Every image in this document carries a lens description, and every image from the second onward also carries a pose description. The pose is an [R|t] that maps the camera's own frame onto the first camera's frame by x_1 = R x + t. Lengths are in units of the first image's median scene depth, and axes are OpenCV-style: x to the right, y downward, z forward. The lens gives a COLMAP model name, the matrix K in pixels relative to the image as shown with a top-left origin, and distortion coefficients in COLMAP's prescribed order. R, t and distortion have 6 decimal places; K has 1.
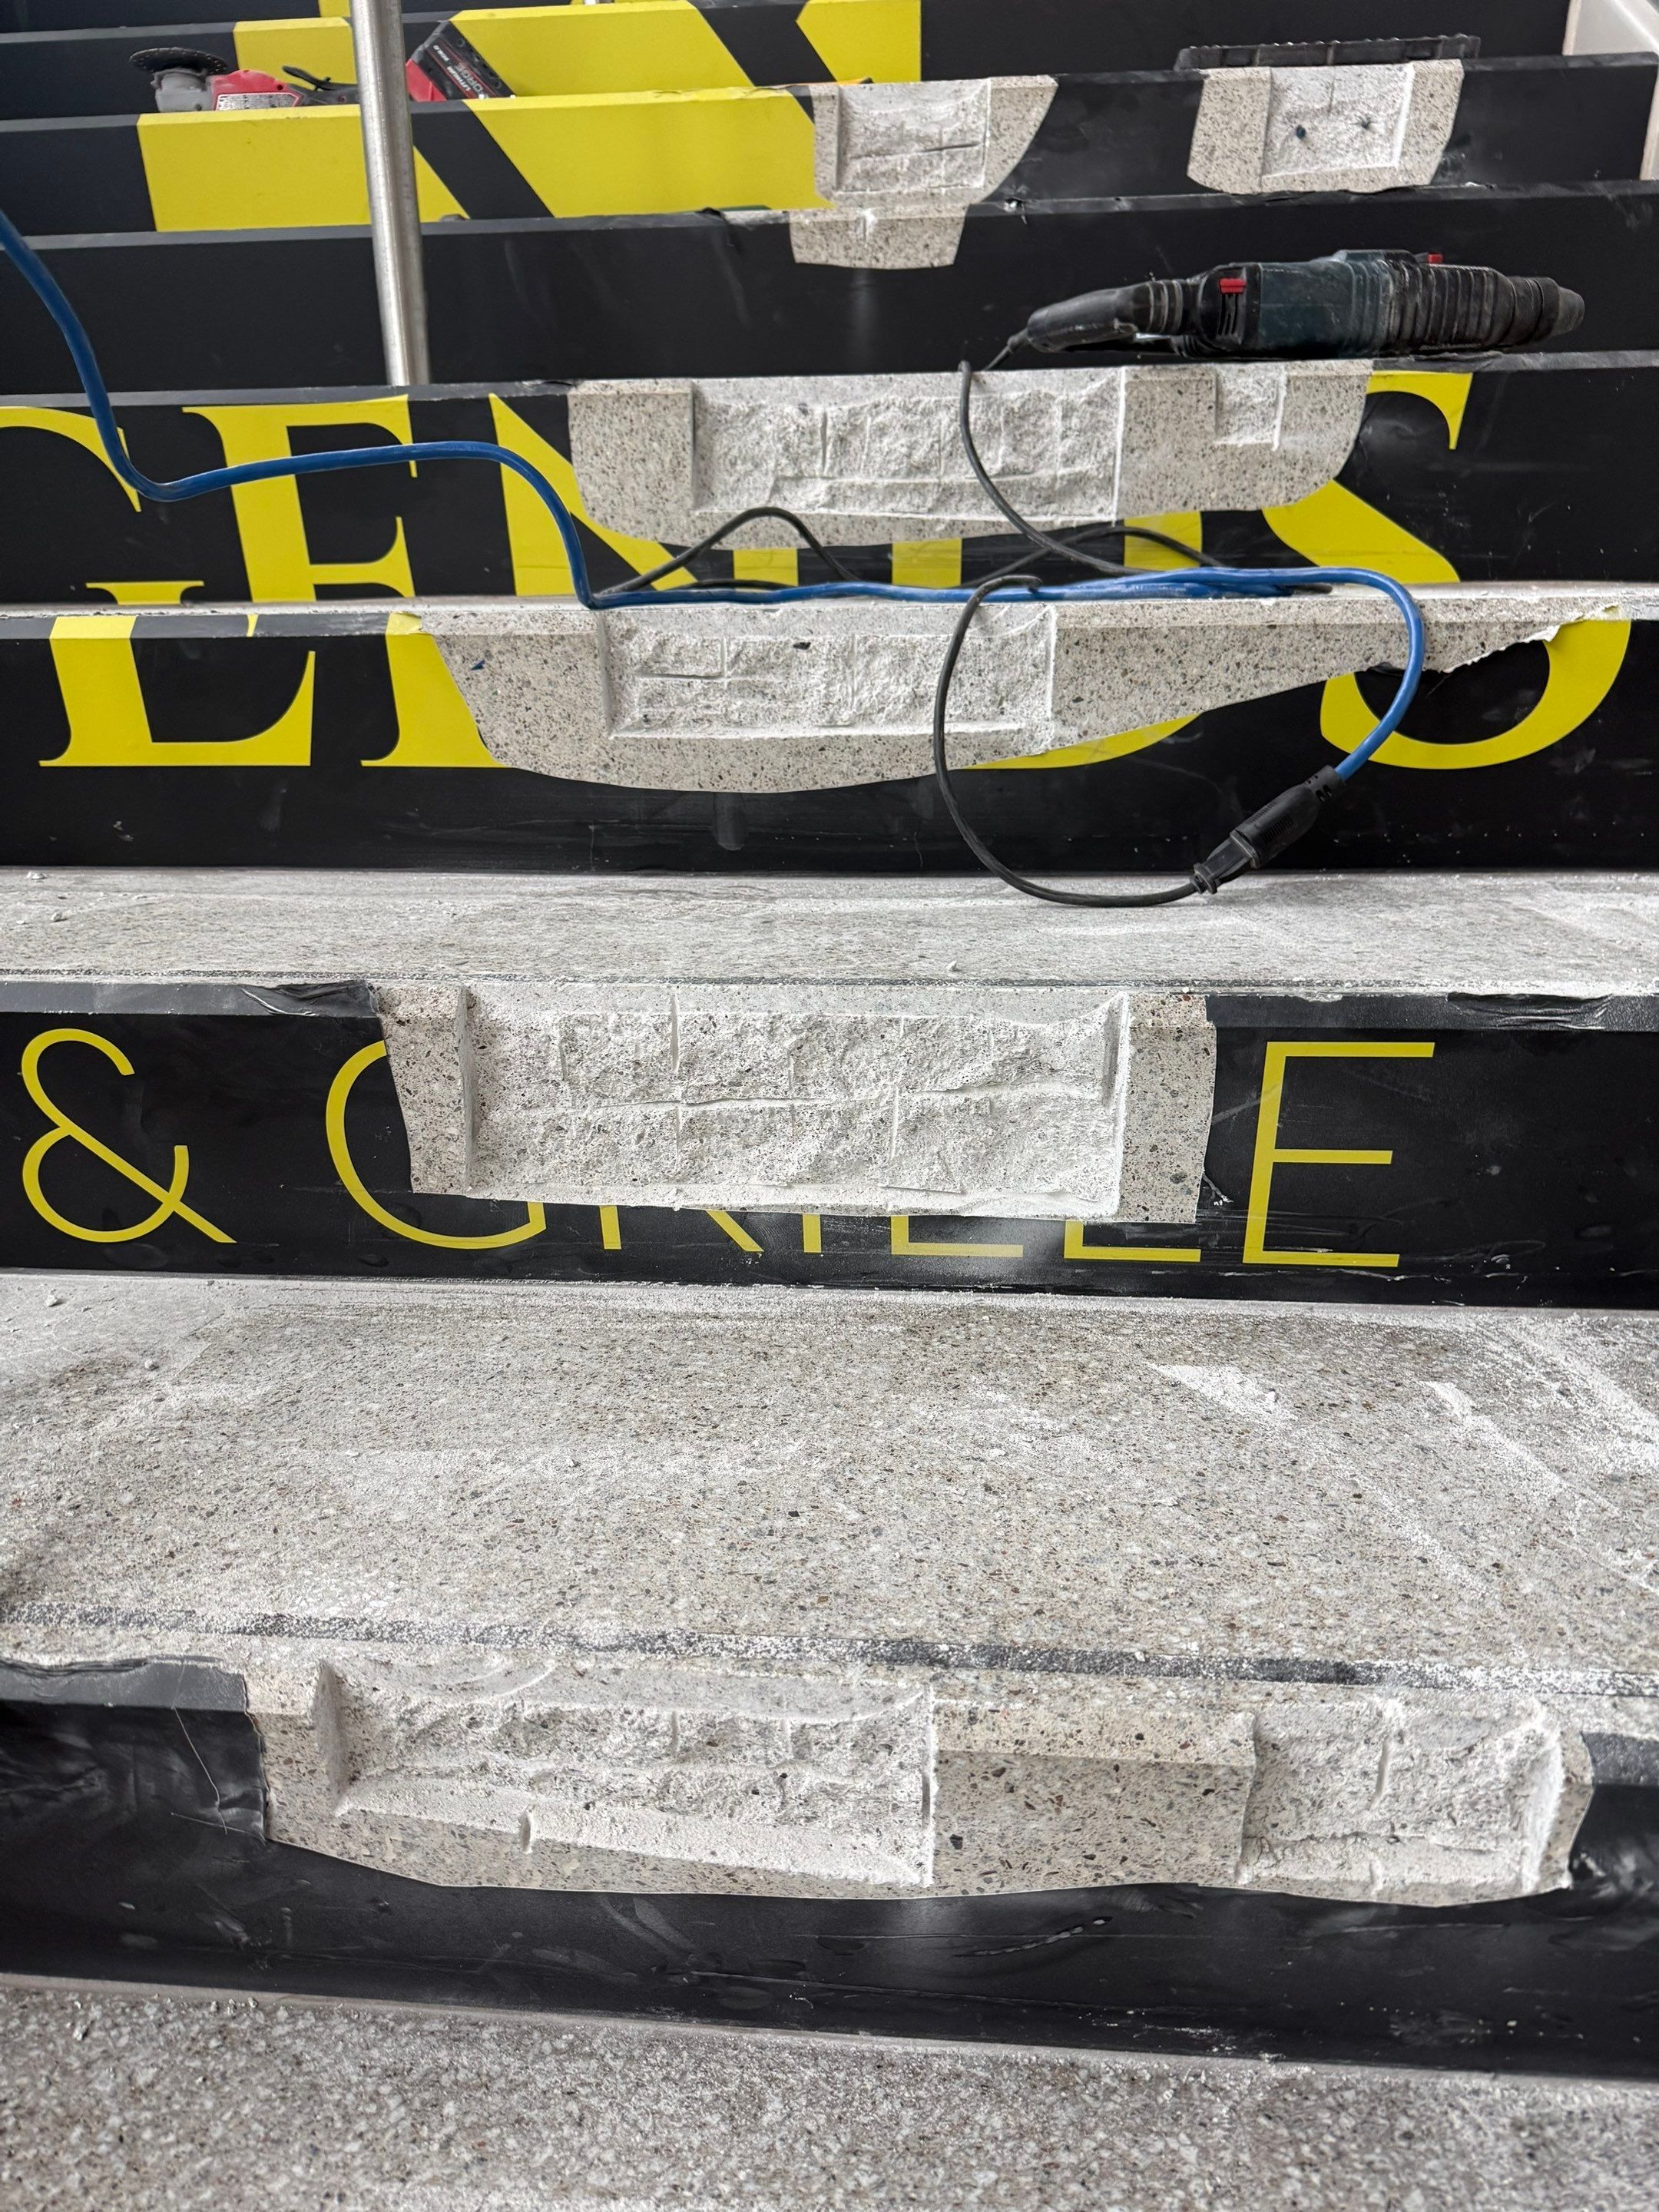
lens RADIAL K [[1531.3, 0, 829.5], [0, 1531.3, 1106.0], [0, 0, 1]] dist [0.062843, -0.086444]
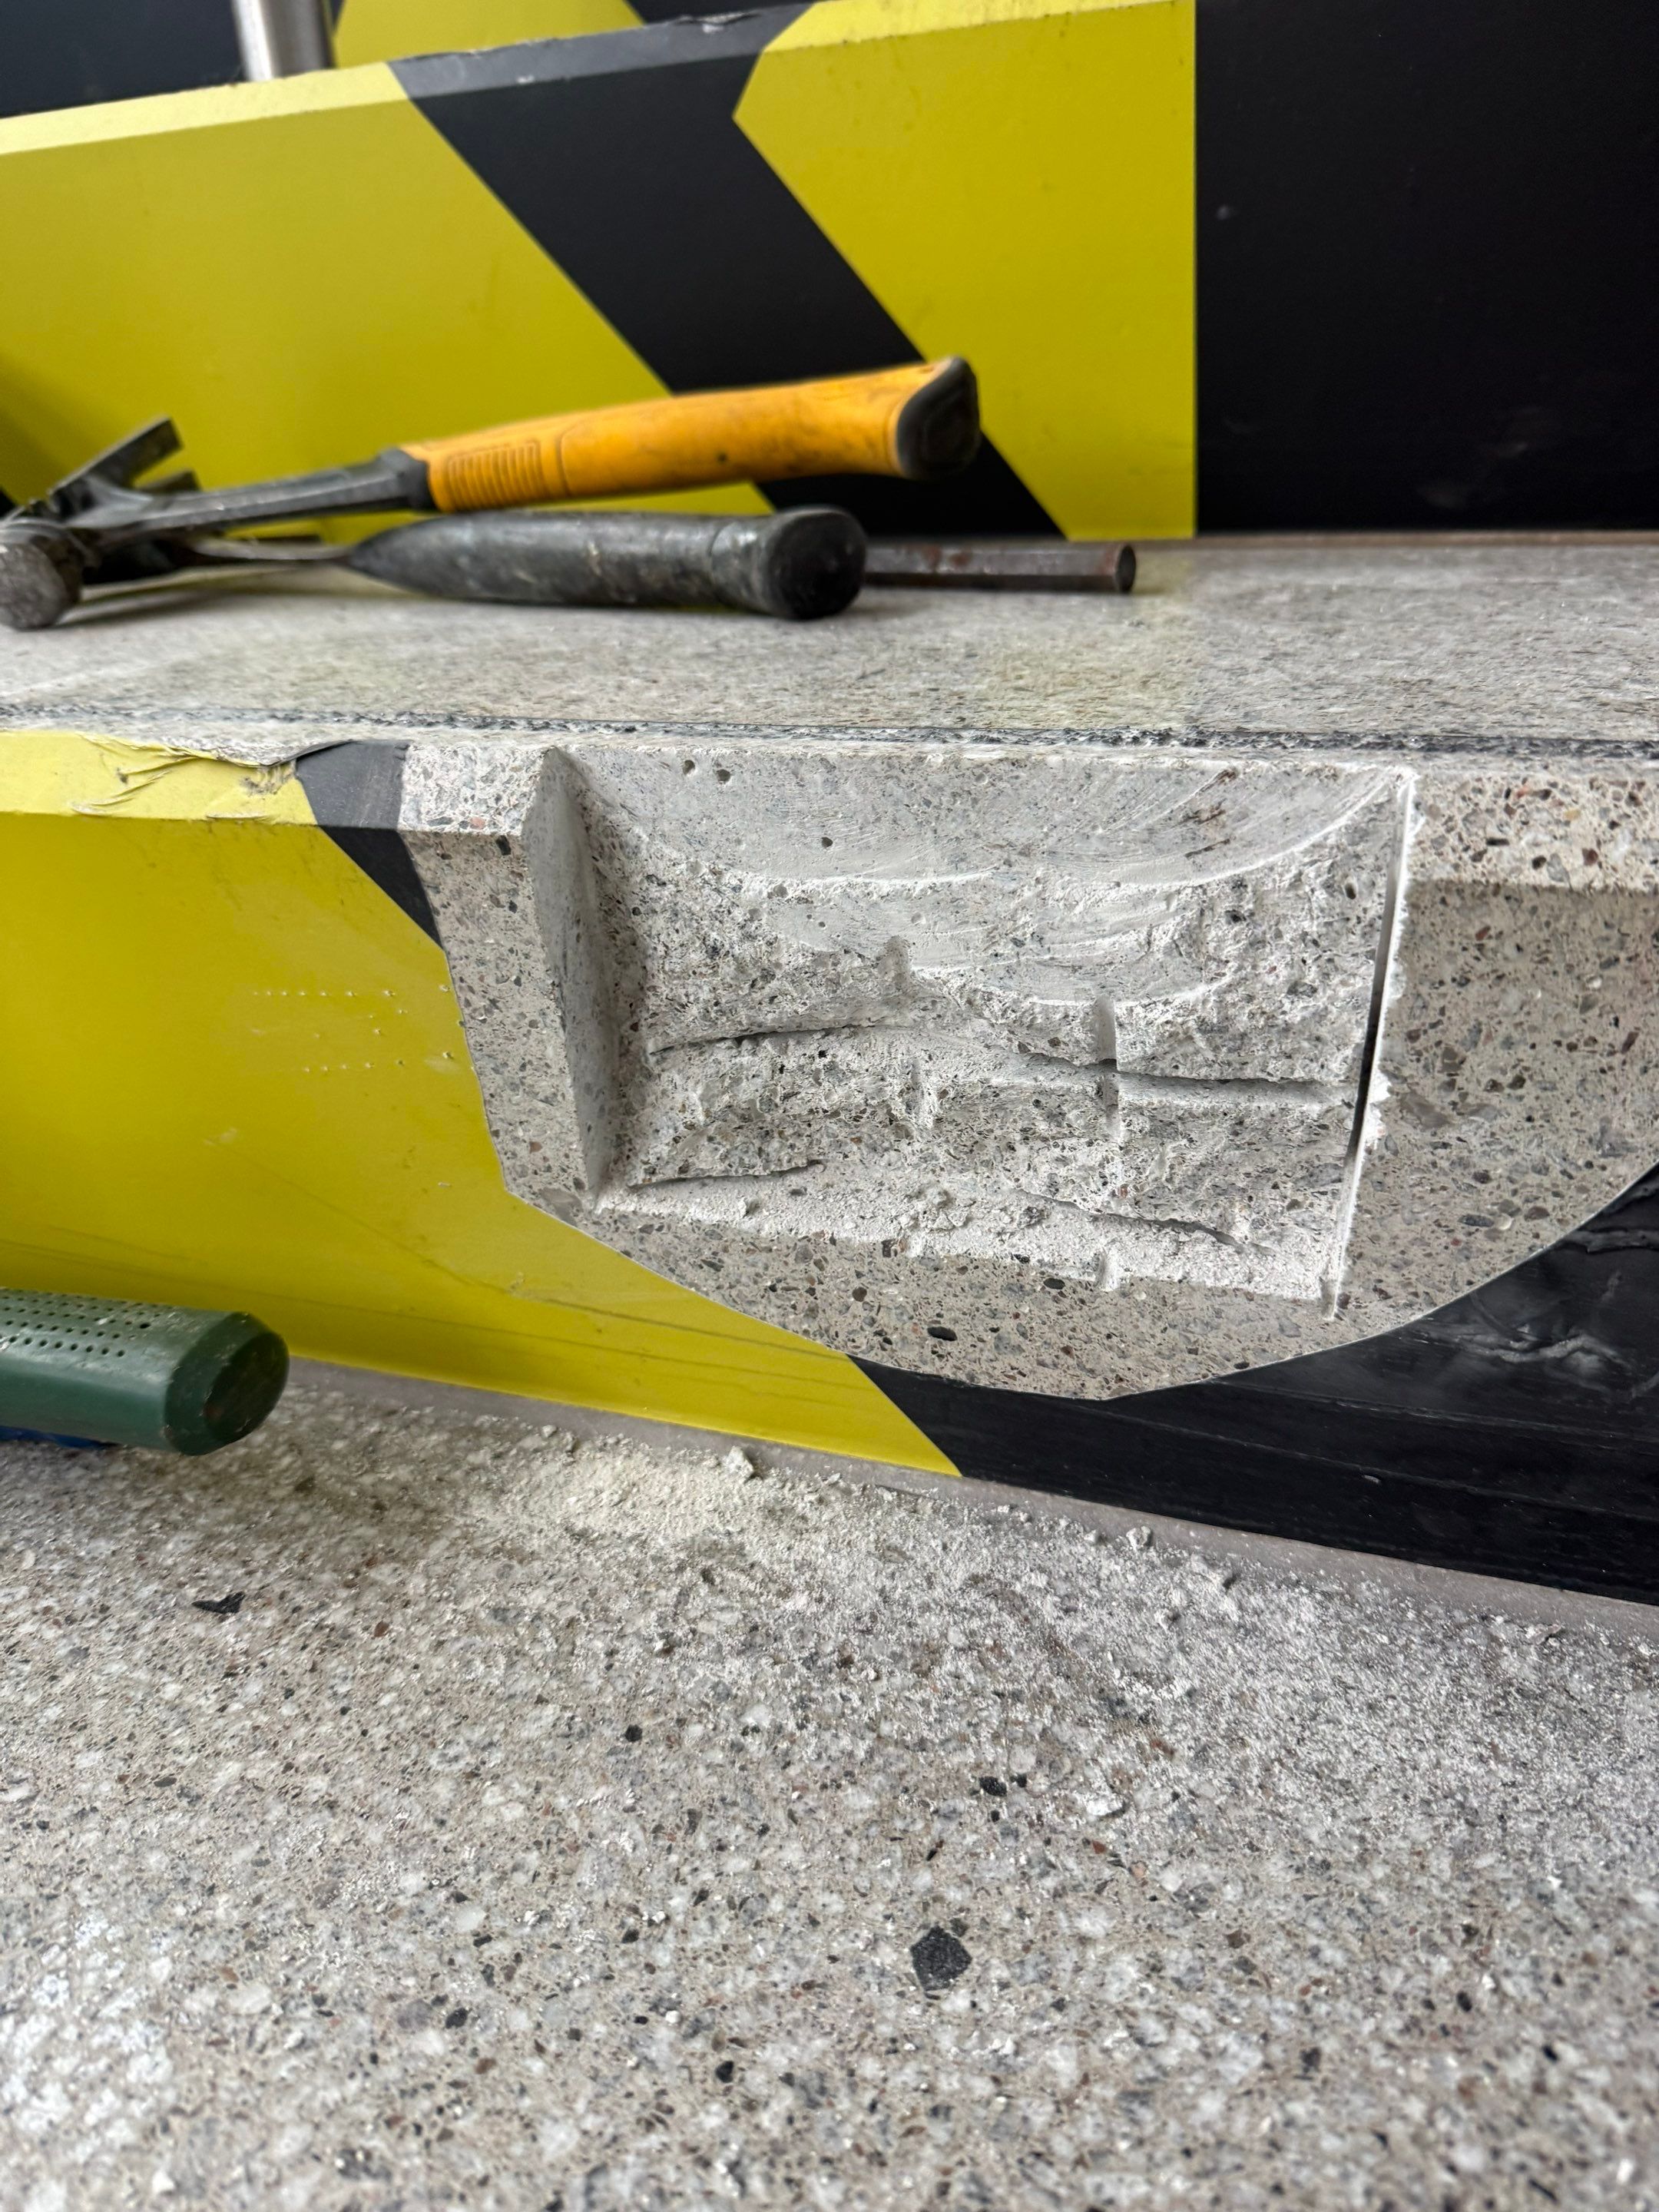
lens RADIAL K [[1597.8, 0, 825.6], [0, 1597.8, 1096.0], [0, 0, 1]] dist [-0.007566, -0.000694]
pose [[0.968437, 0.069799, -0.239286, 0.141390], [-0.046372, 0.993685, 0.102179, -1.054863], [0.244907, -0.087858, 0.965558, 1.352336]]
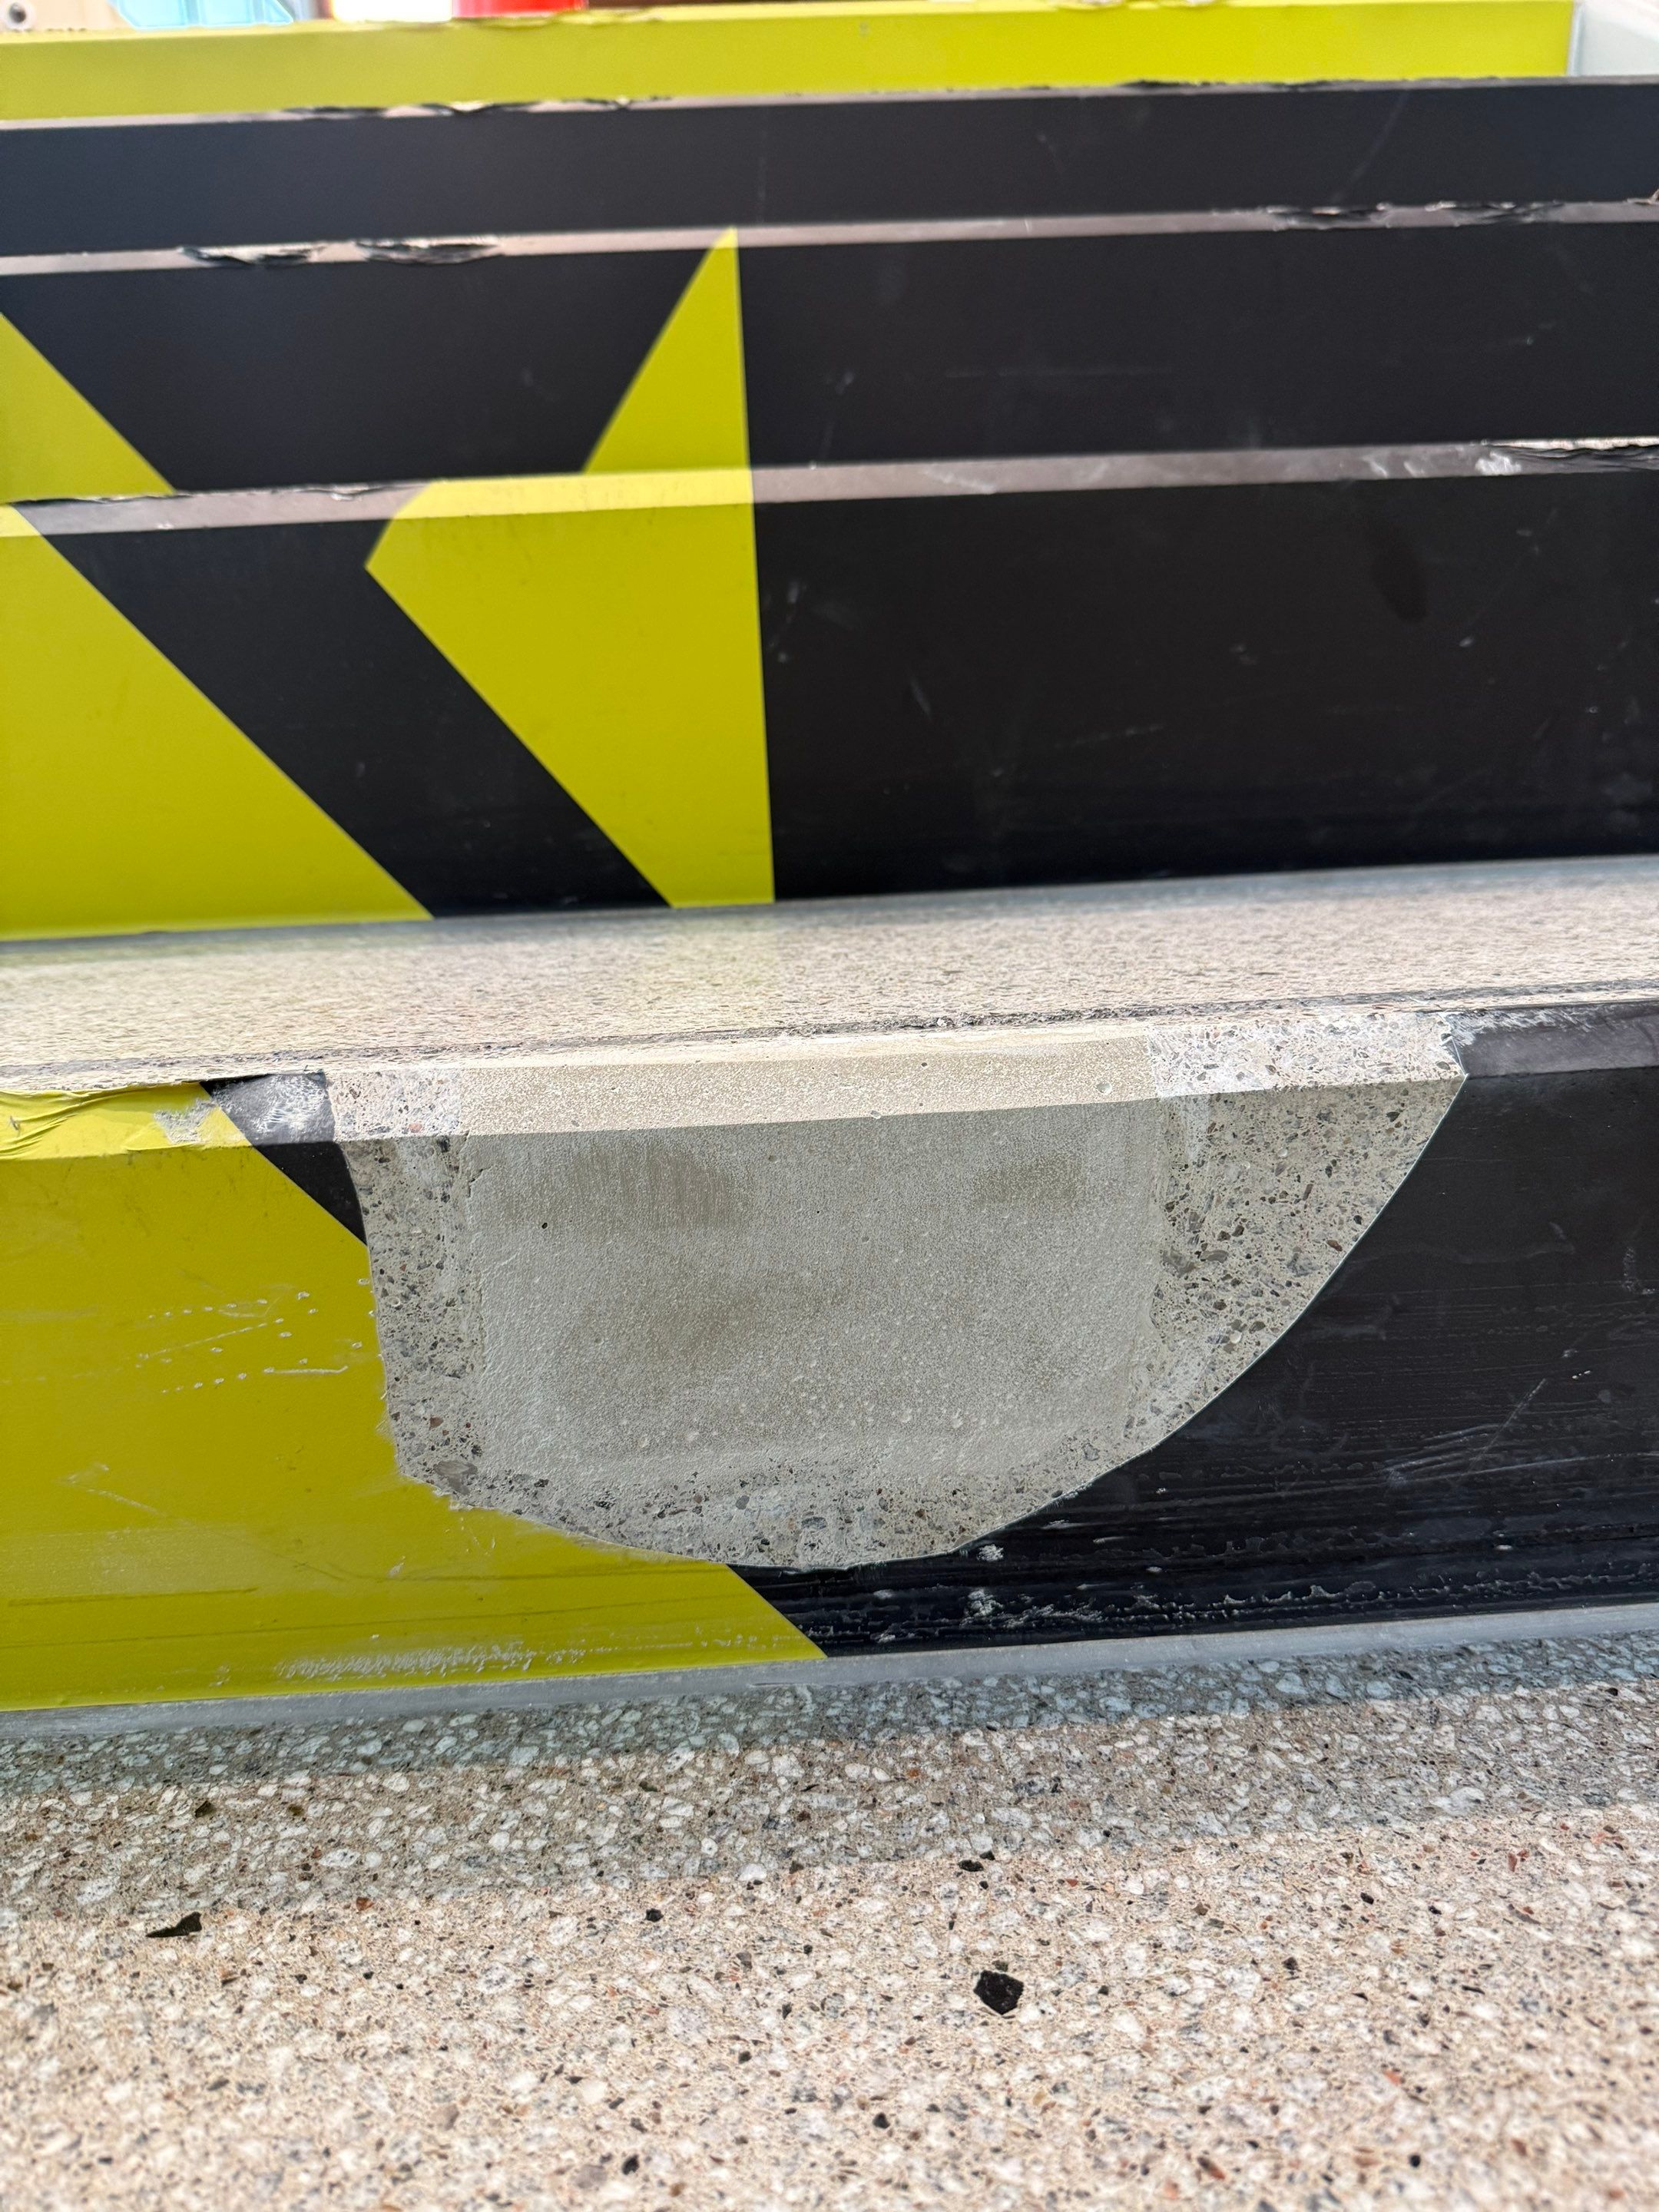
lens RADIAL K [[1581.8, 0, 829.5], [0, 1581.8, 1106.0], [0, 0, 1]] dist [0.003977, -0.004923]
pose [[0.989773, -0.062506, 0.128231, 0.045526], [0.076356, 0.991420, -0.106097, -1.032369], [-0.120499, 0.114803, 0.986053, 1.271765]]
